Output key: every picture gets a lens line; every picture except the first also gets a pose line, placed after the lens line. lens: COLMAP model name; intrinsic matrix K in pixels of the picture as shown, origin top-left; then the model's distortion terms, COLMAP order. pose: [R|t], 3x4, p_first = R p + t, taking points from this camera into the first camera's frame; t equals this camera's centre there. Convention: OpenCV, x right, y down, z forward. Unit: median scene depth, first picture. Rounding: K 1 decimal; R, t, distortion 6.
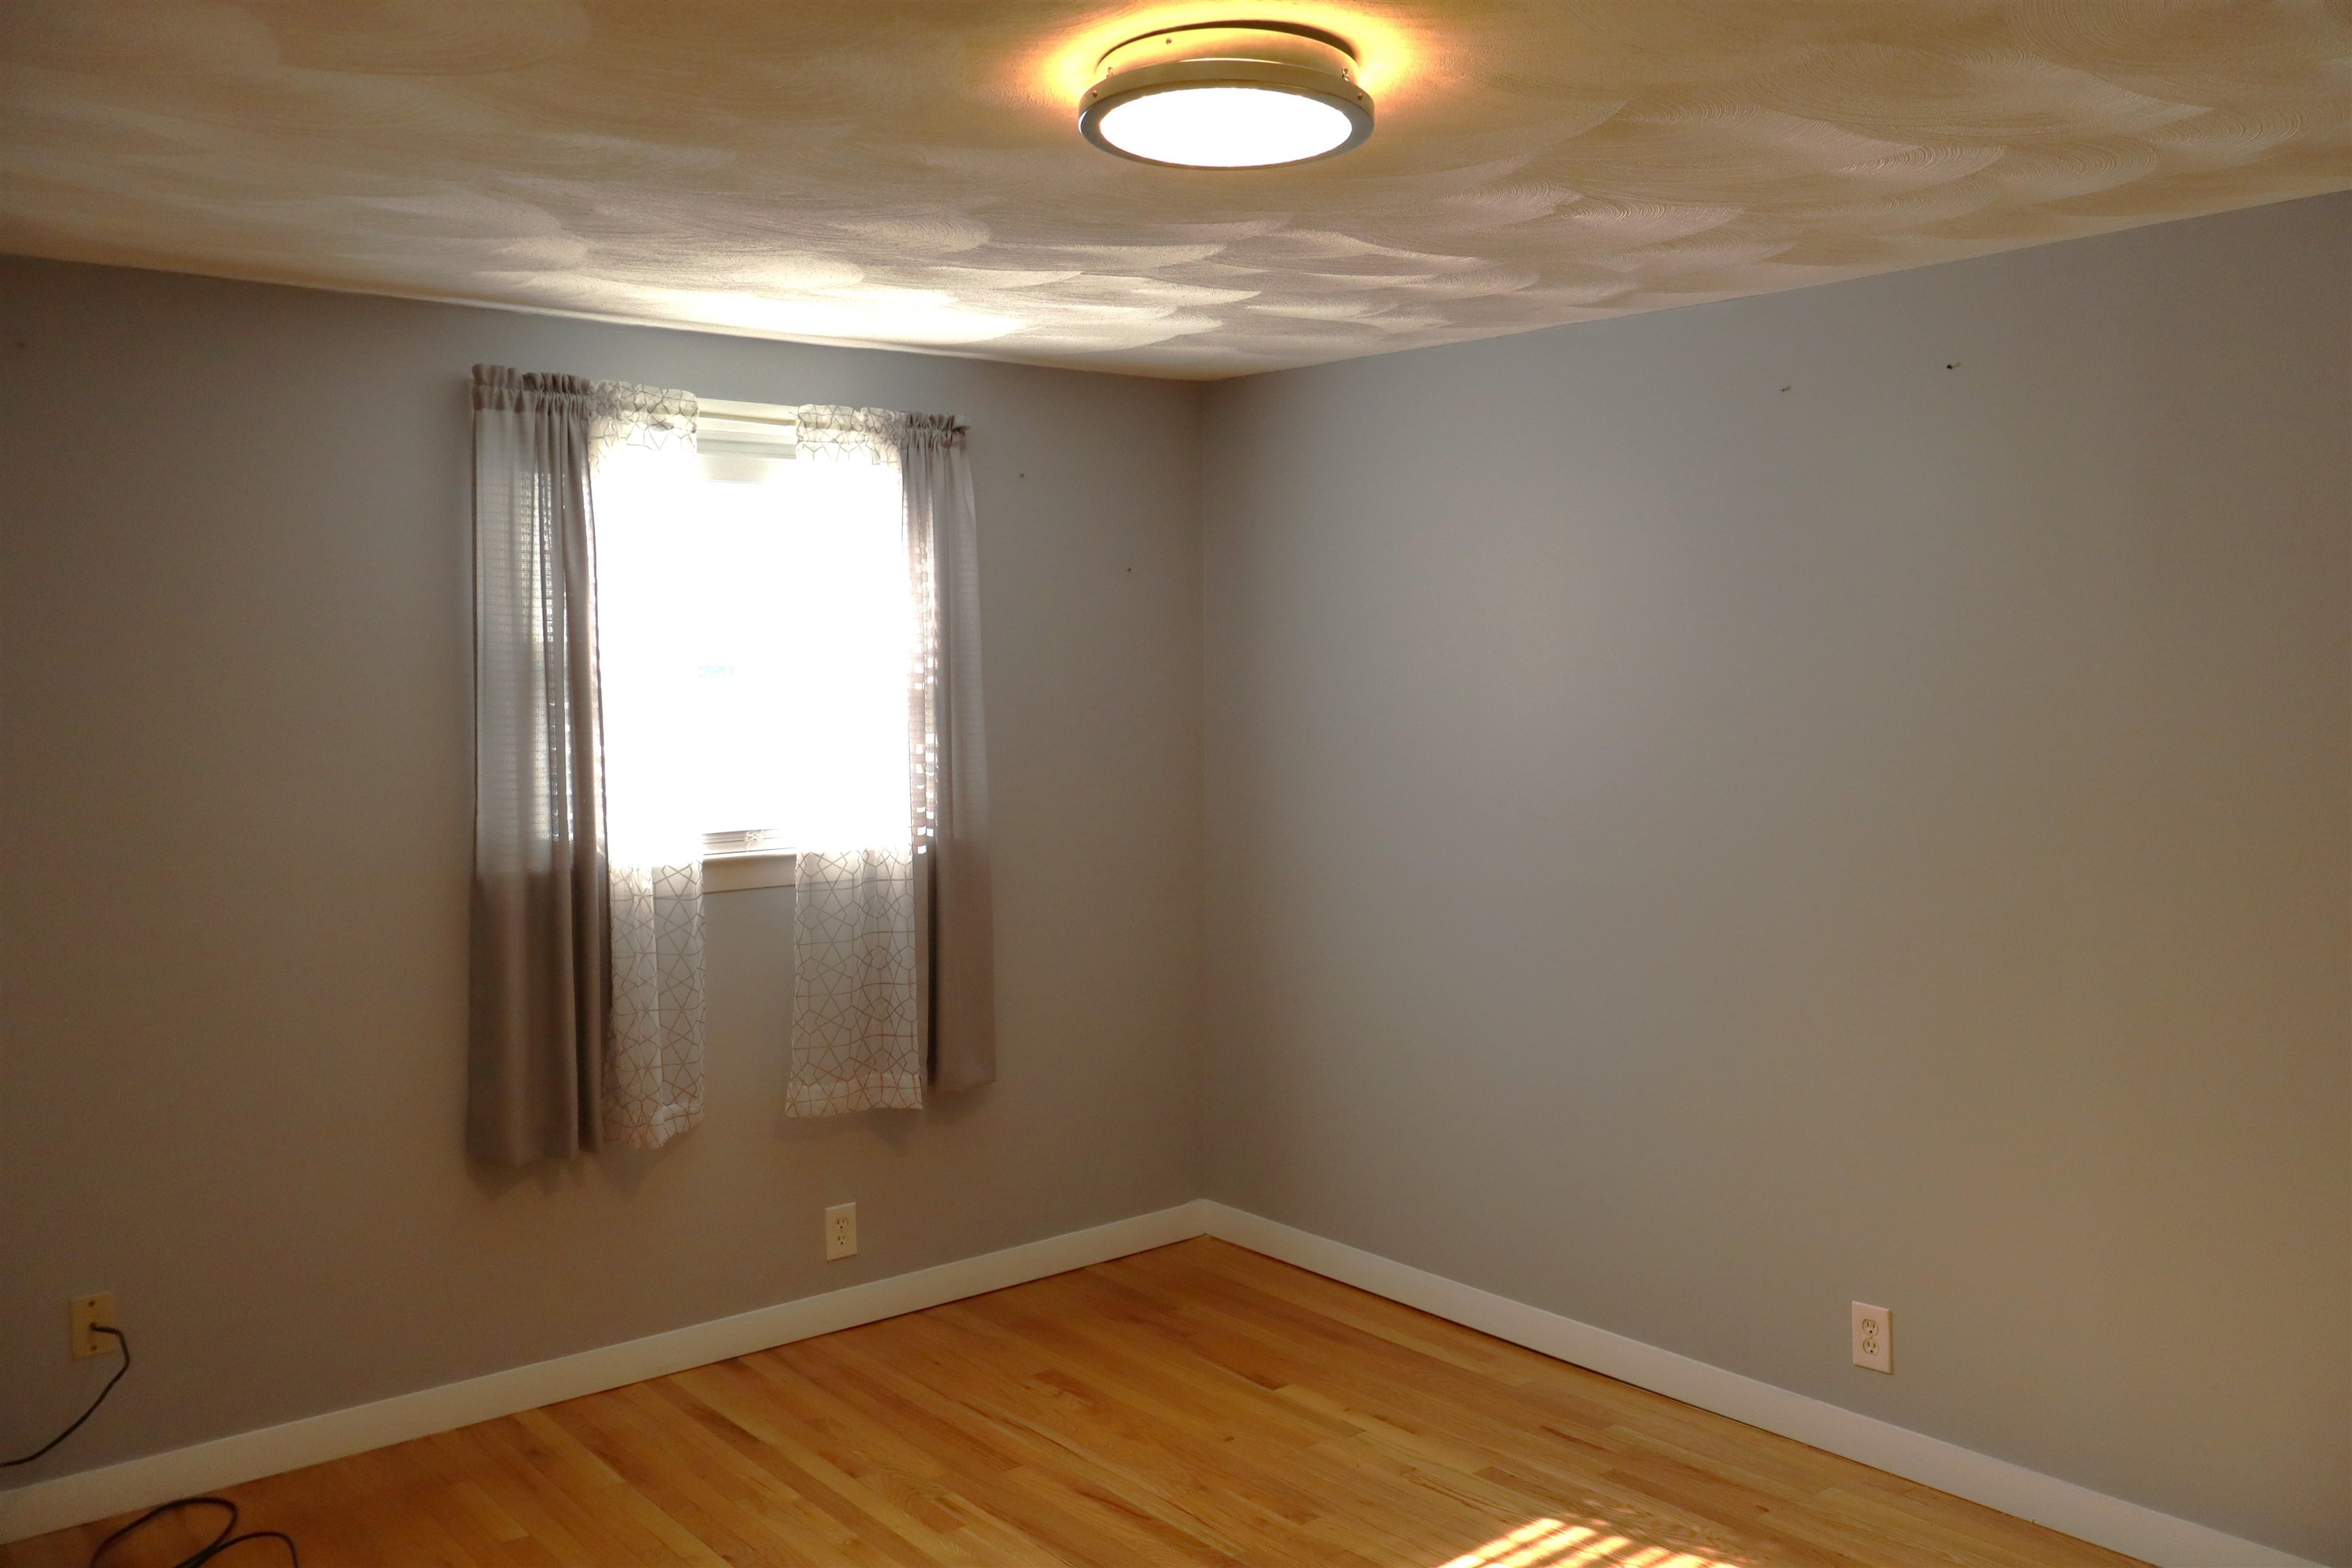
lens RADIAL K [[1999.7, 0, 1181.5], [0, 1999.7, 775.7], [0, 0, 1]] dist [-0.003424, -0.003339]
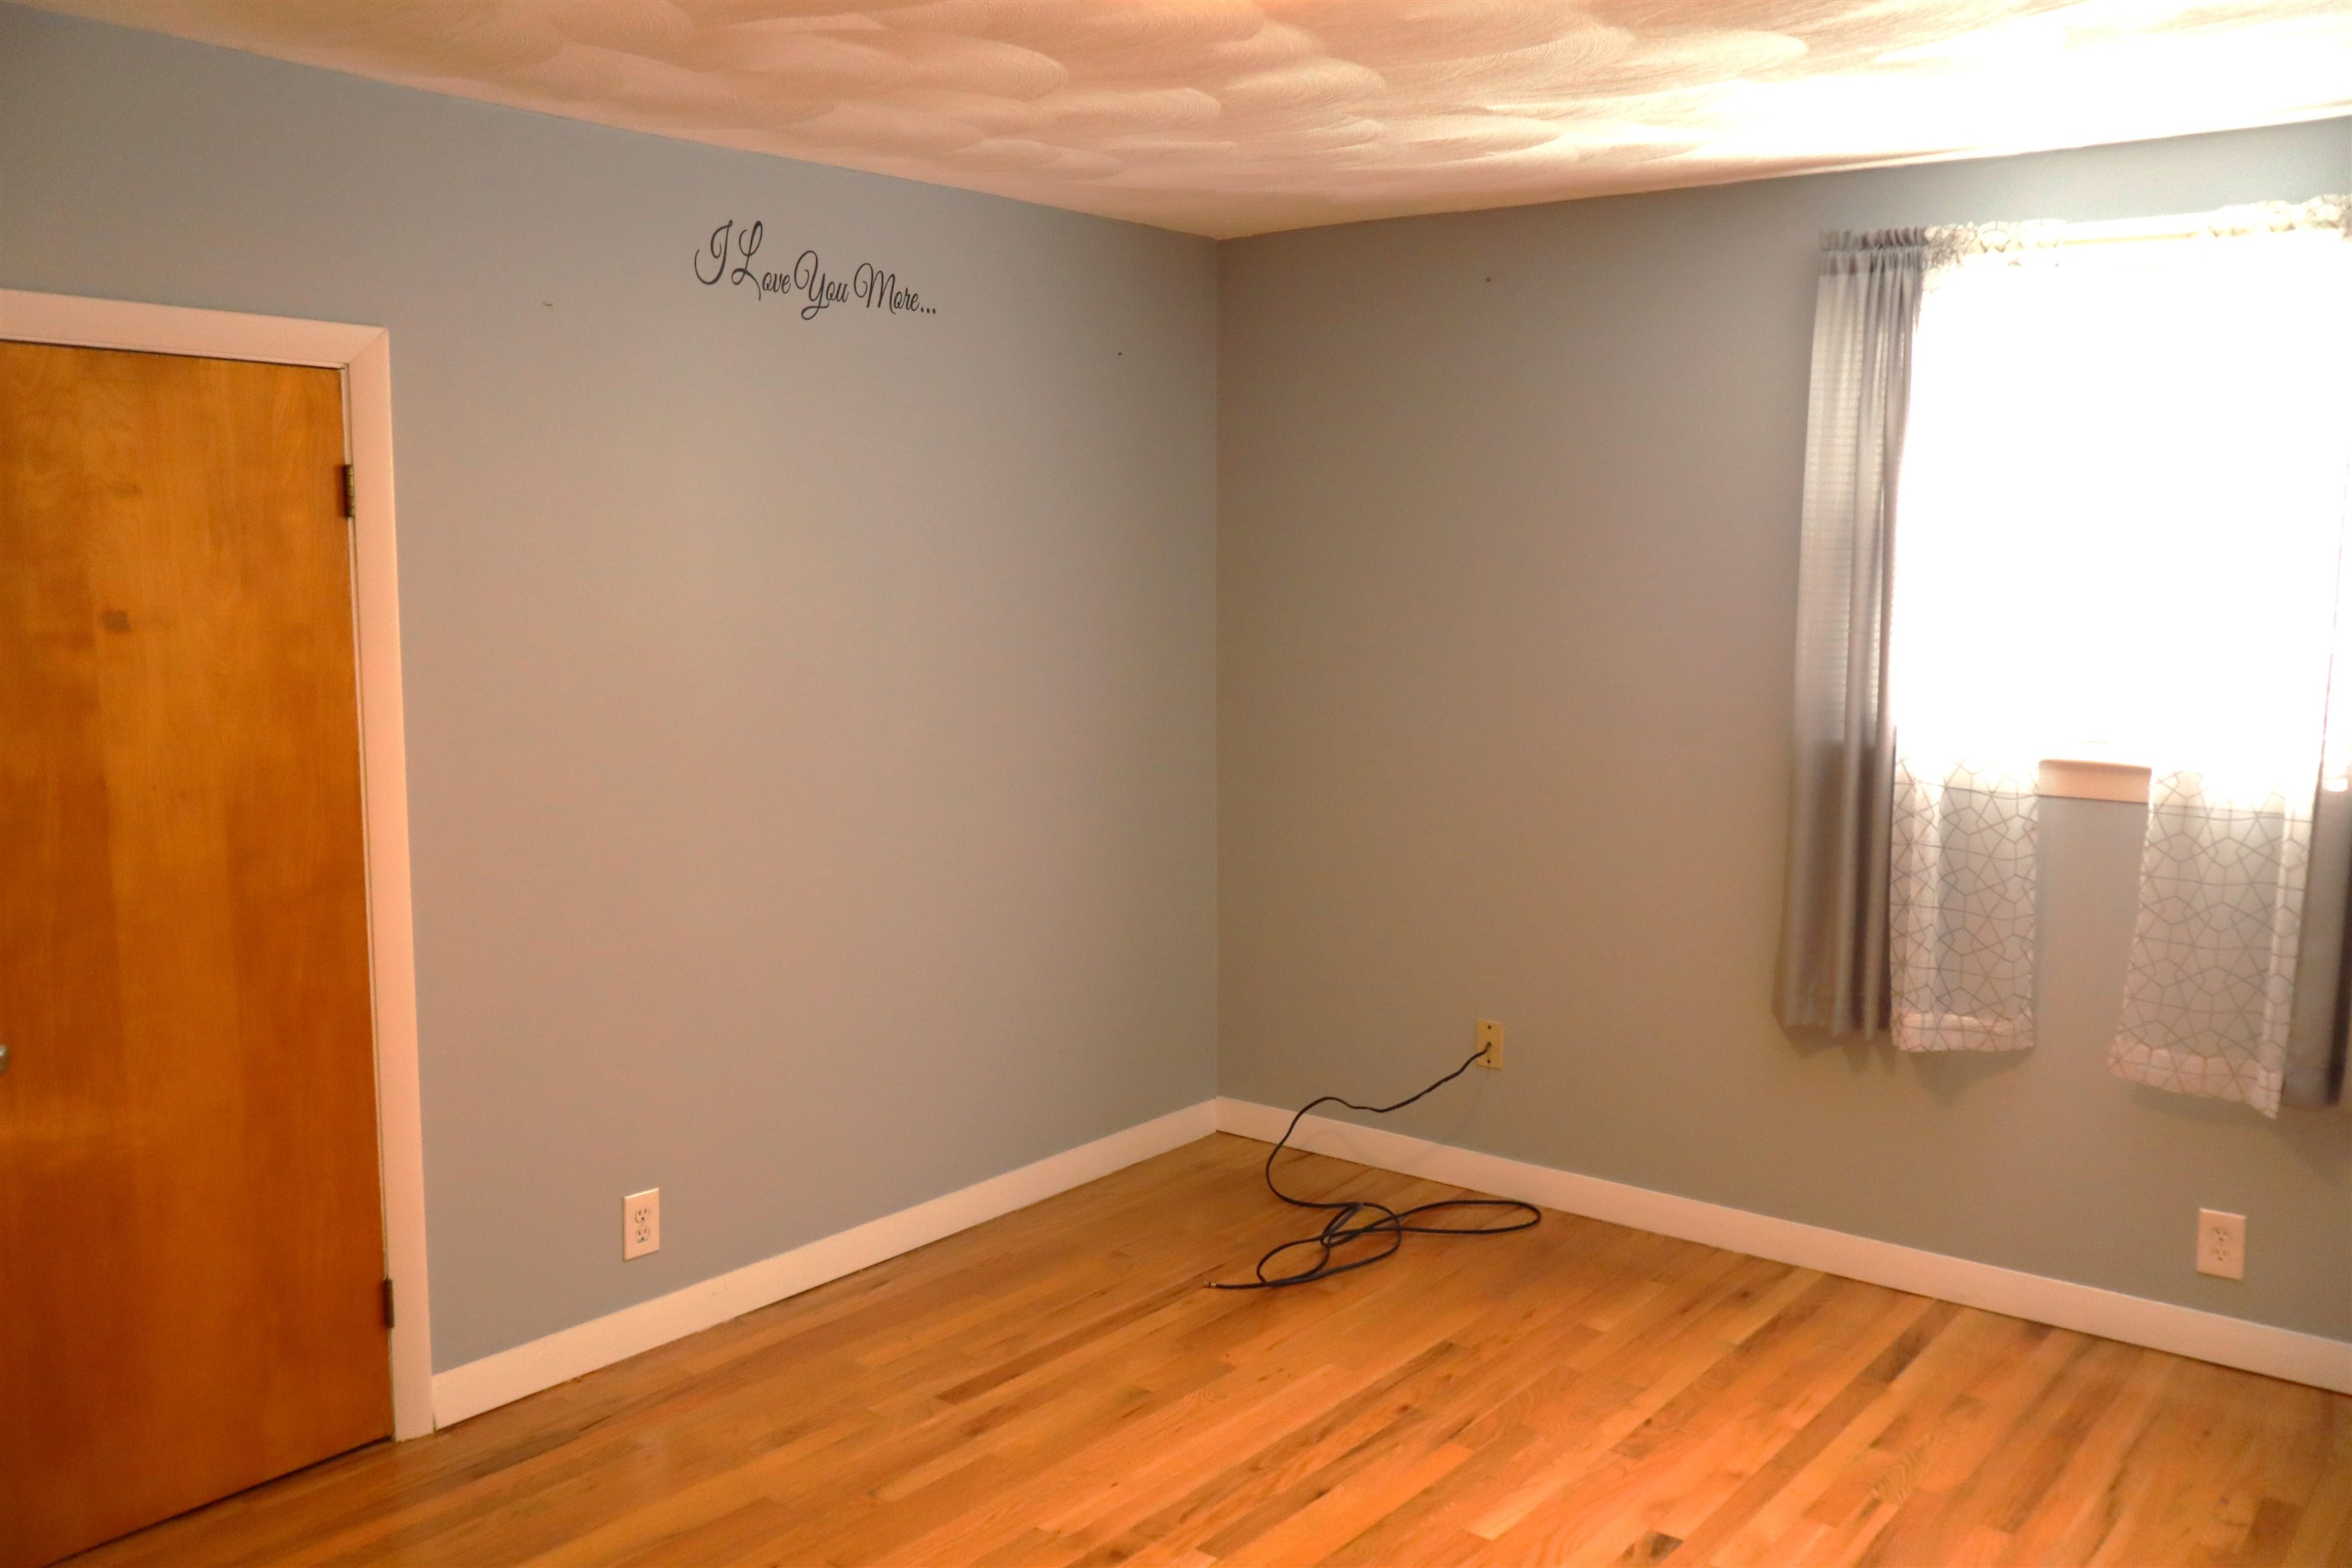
lens RADIAL K [[1999.7, 0, 1181.5], [0, 1999.7, 775.7], [0, 0, 1]] dist [-0.003424, -0.003339]
pose [[0.185923, 0.121761, -0.974991, 0.584830], [-0.063854, 0.991692, 0.111670, -0.025419], [0.980487, 0.041496, 0.192153, 0.487824]]
